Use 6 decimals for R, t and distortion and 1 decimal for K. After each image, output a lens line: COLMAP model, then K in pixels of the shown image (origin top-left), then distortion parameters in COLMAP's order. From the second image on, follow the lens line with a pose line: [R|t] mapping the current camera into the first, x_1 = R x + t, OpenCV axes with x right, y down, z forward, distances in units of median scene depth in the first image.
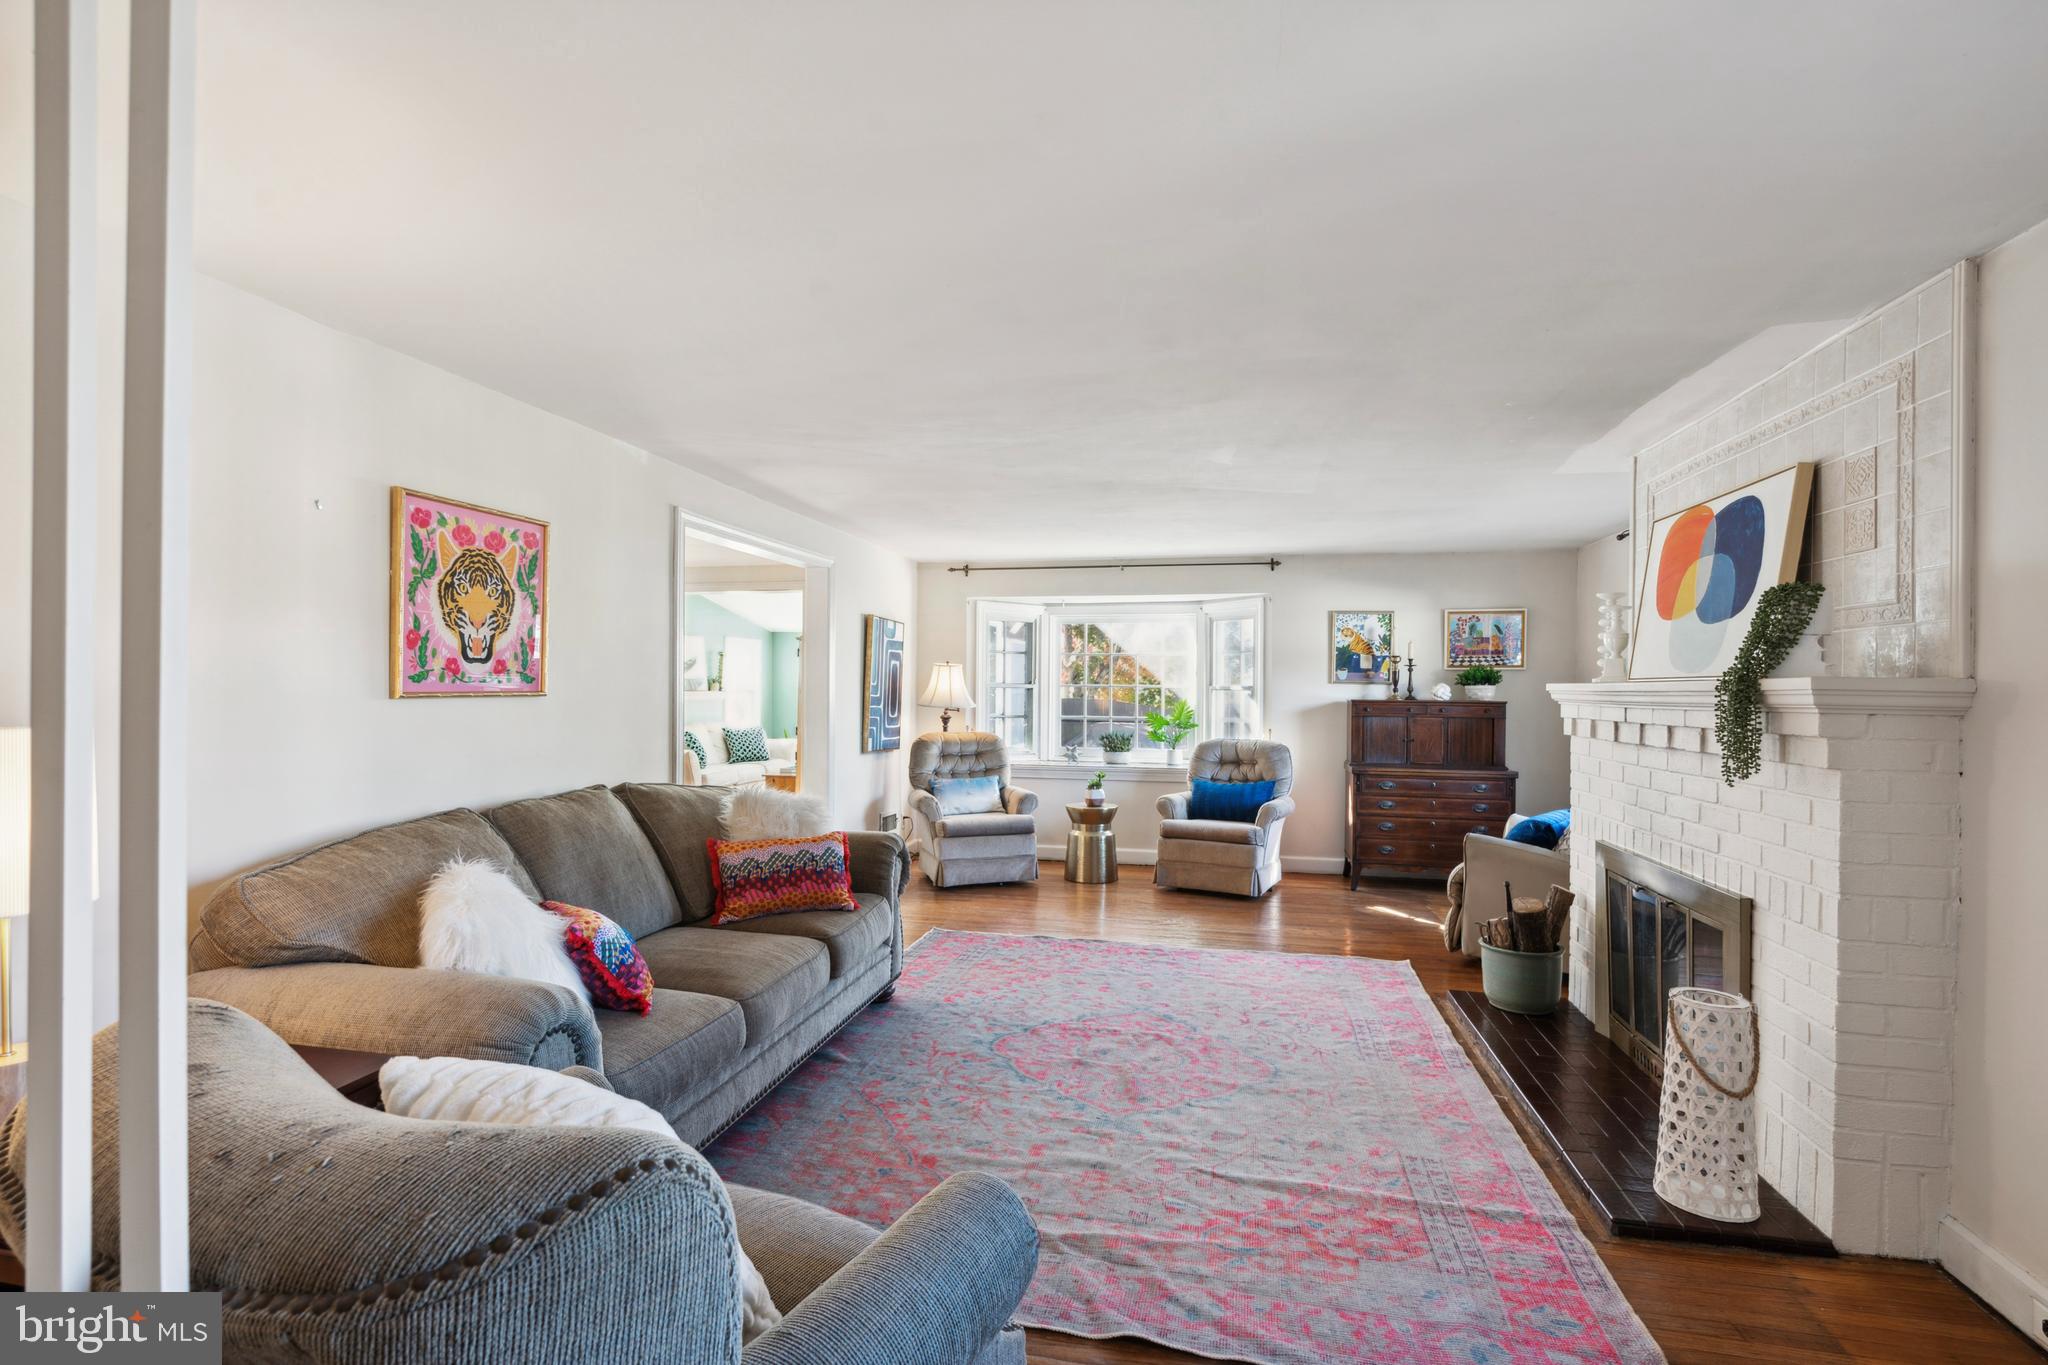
lens RADIAL K [[948.4, 0, 1012.7], [0, 948.4, 681.7], [0, 0, 1]] dist [-0.000988, 0.001317]
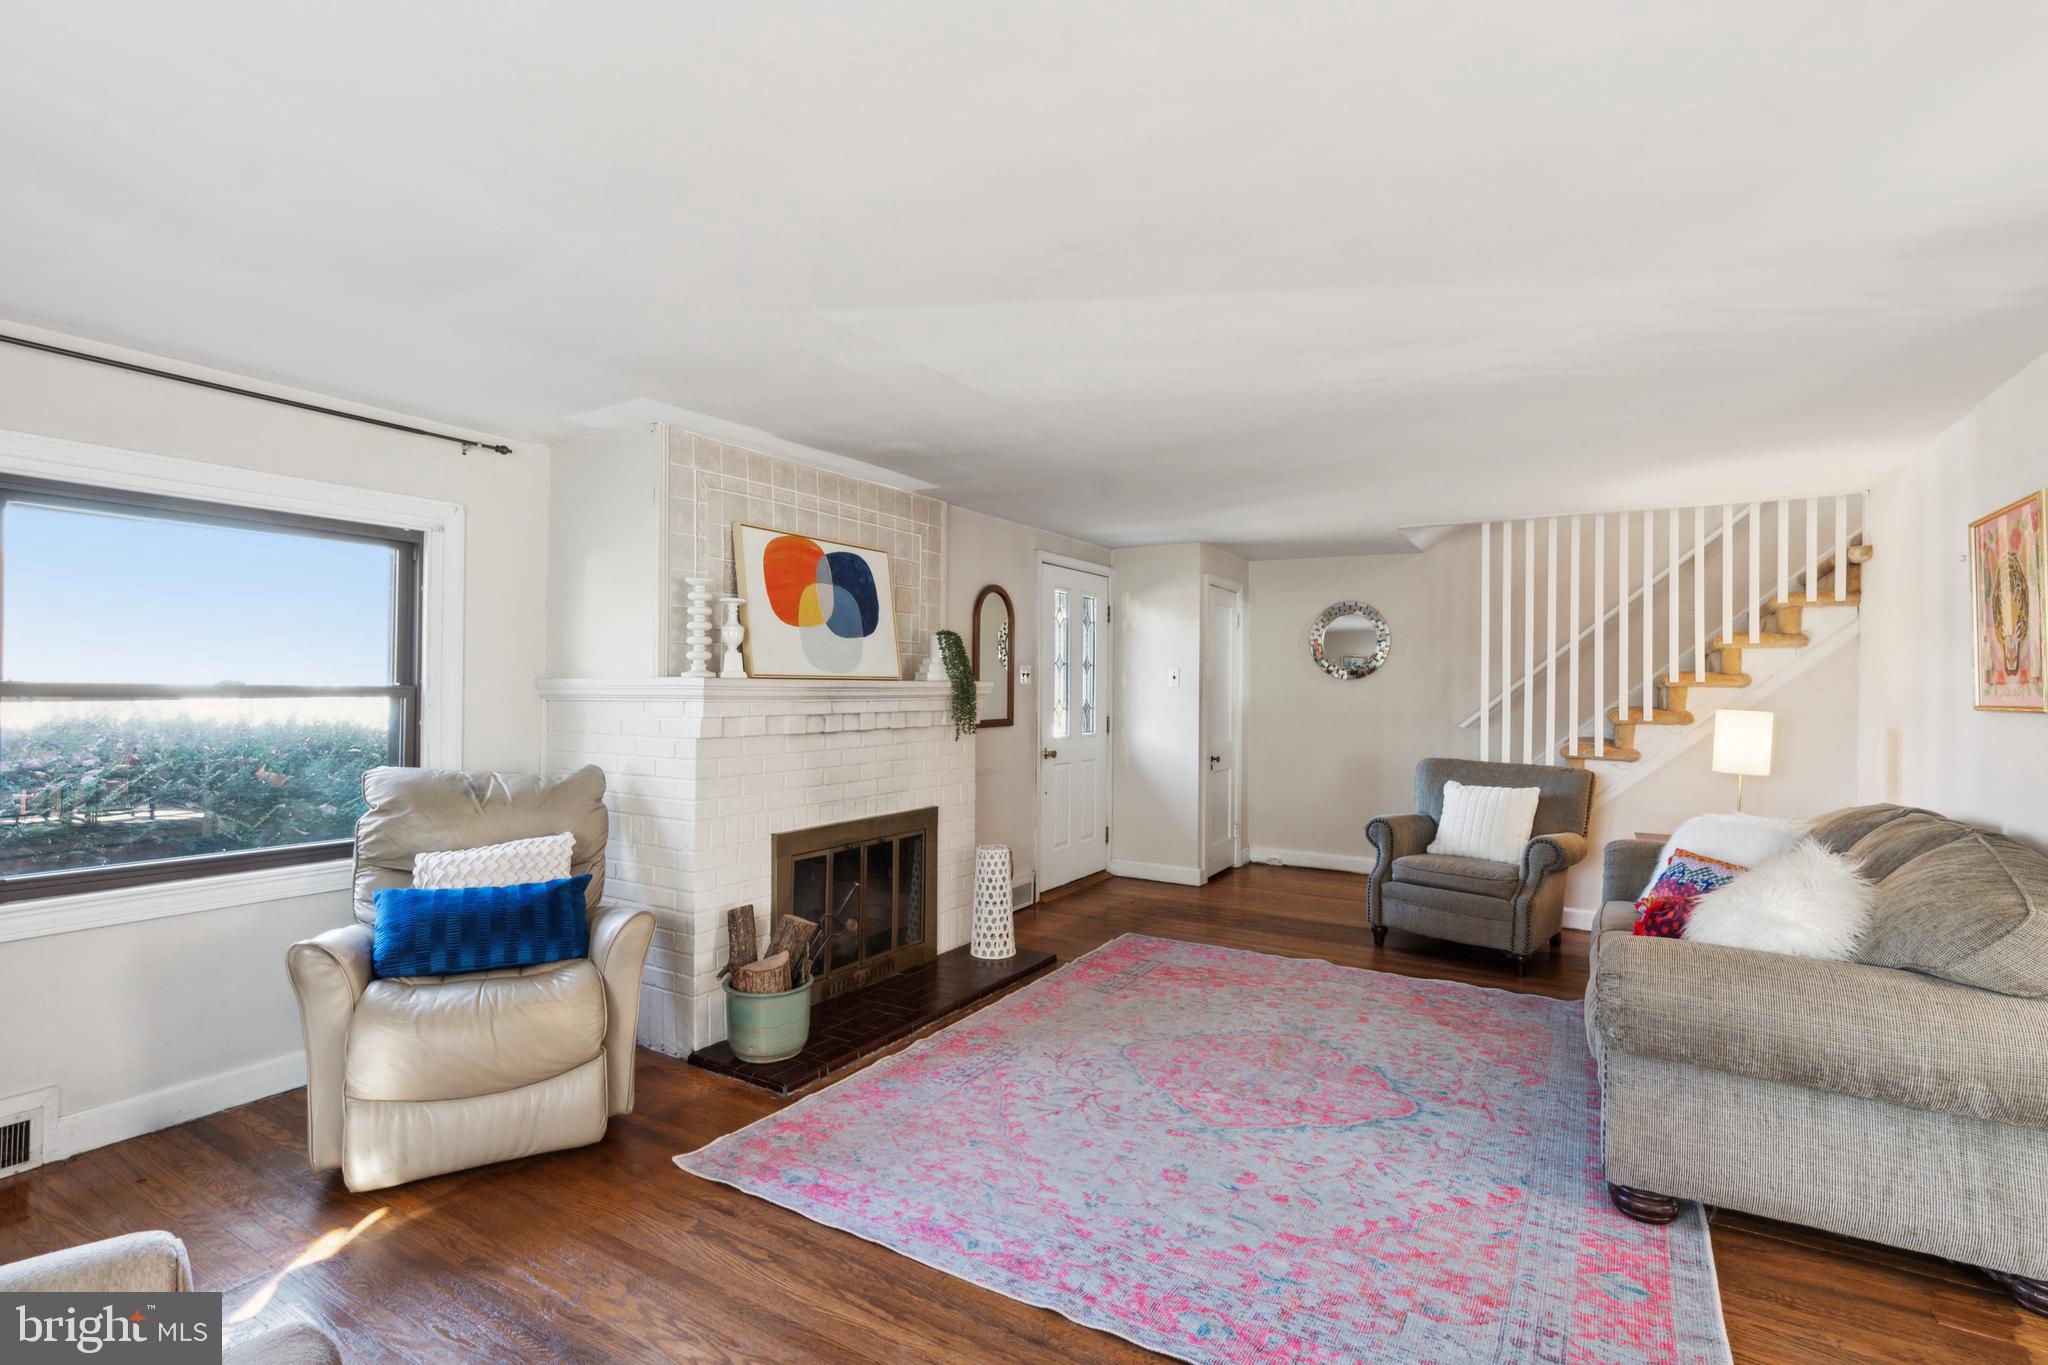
lens RADIAL K [[963.7, 0, 1024.0], [0, 963.7, 682.5], [0, 0, 1]] dist [-0.000813, 0.000244]
pose [[-0.950770, -0.012712, 0.309636, 0.054307], [-0.016713, 0.999808, -0.010271, 0.013377], [-0.309446, -0.014940, -0.950800, 2.014475]]
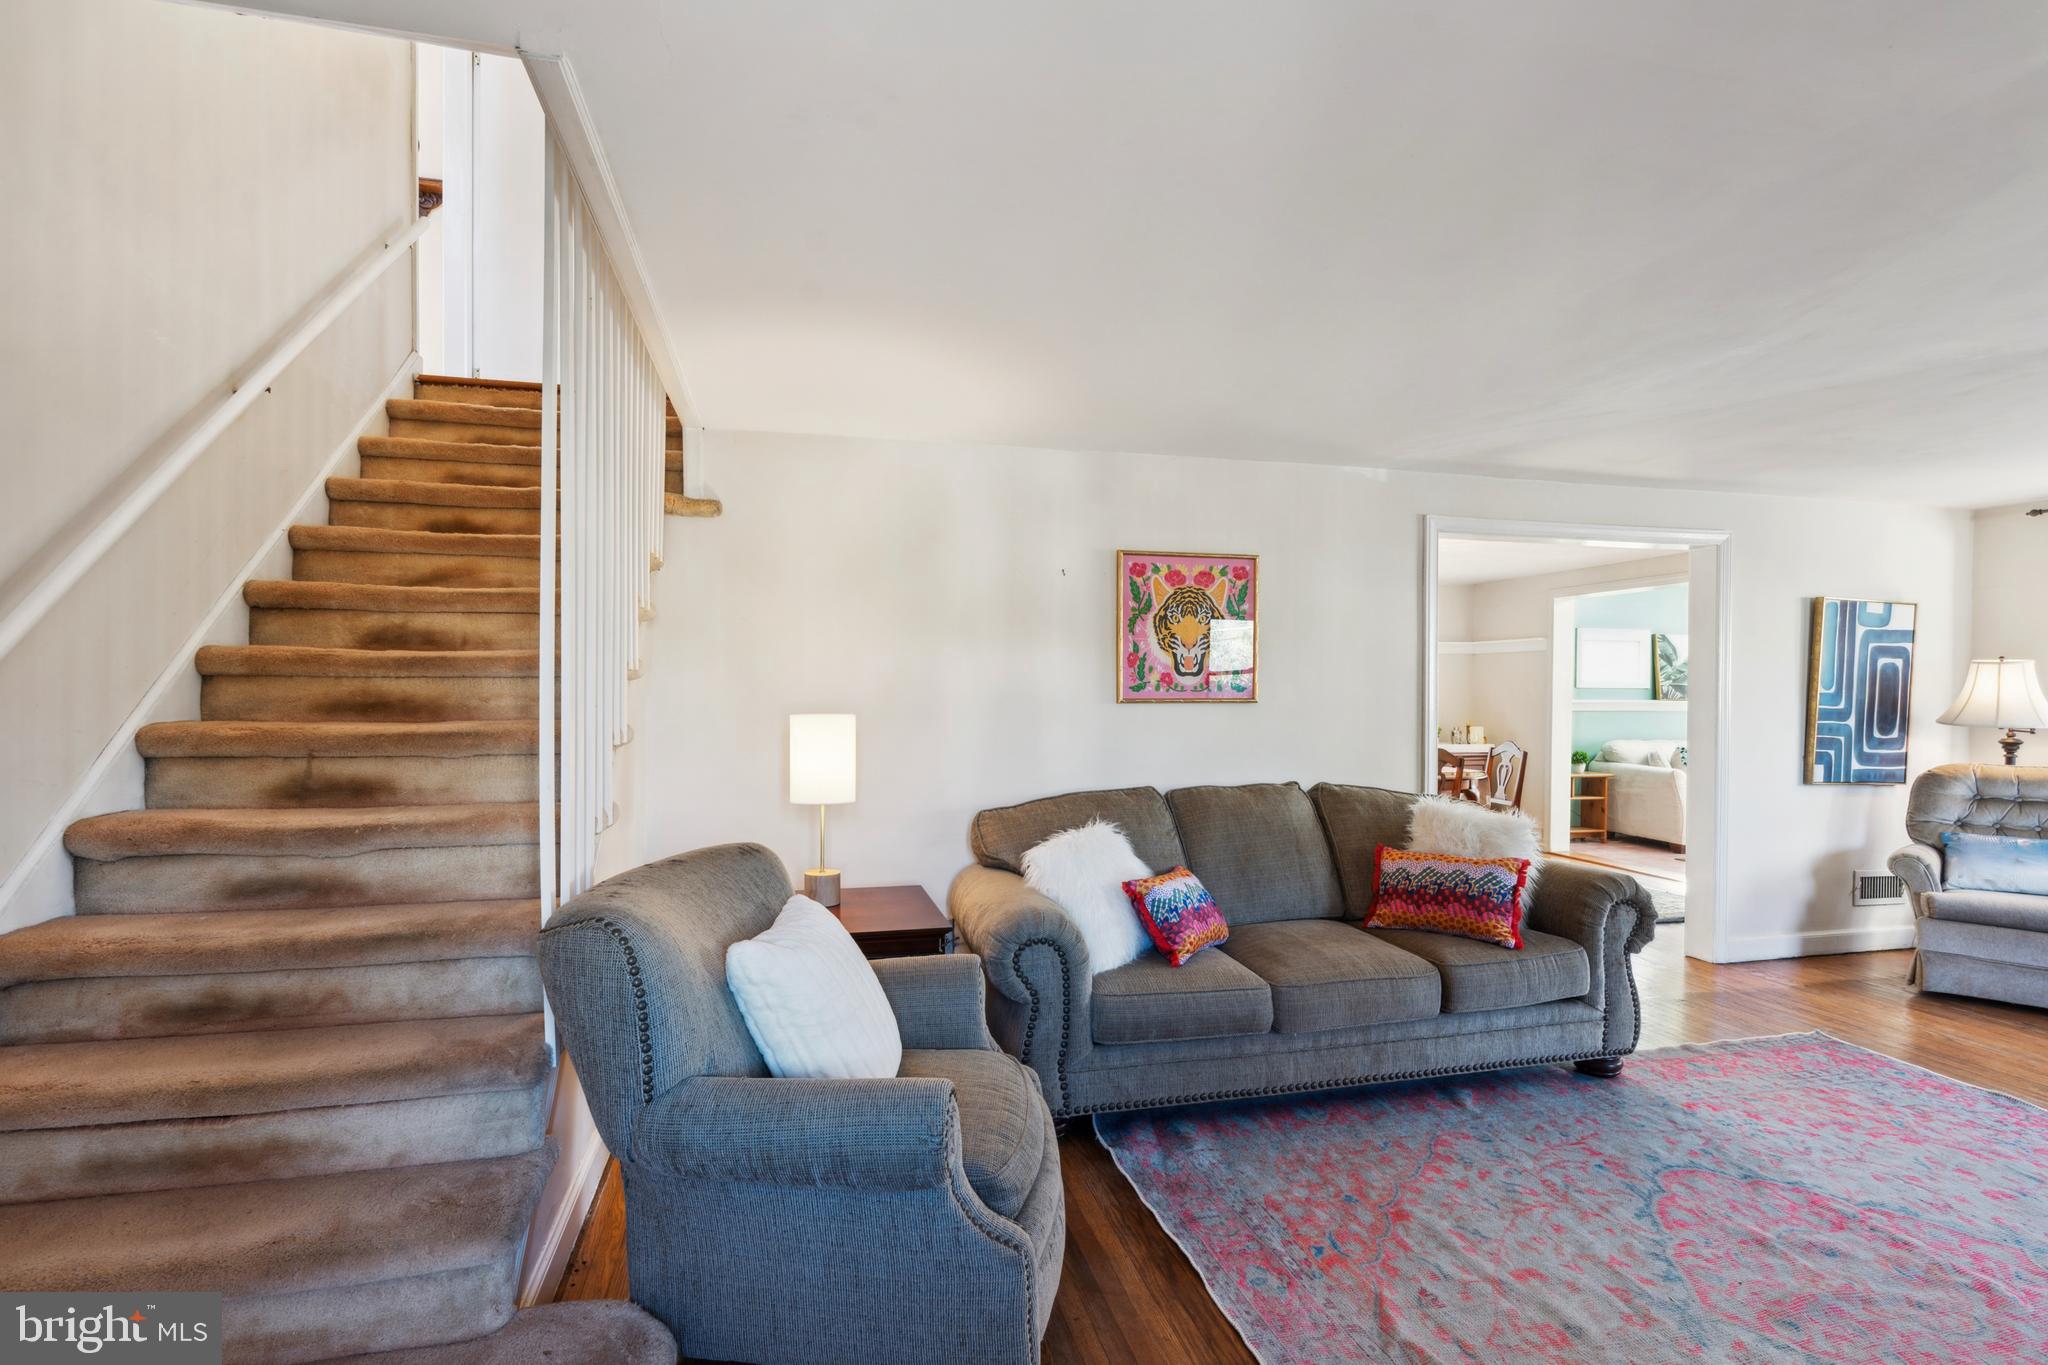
lens RADIAL K [[948.4, 0, 1012.7], [0, 948.4, 681.7], [0, 0, 1]] dist [-0.000988, 0.001317]
pose [[0.446642, -0.010057, -0.894656, 0.441953], [0.003360, 0.999949, -0.009563, -0.000345], [0.894706, 0.001265, 0.446653, 0.202015]]
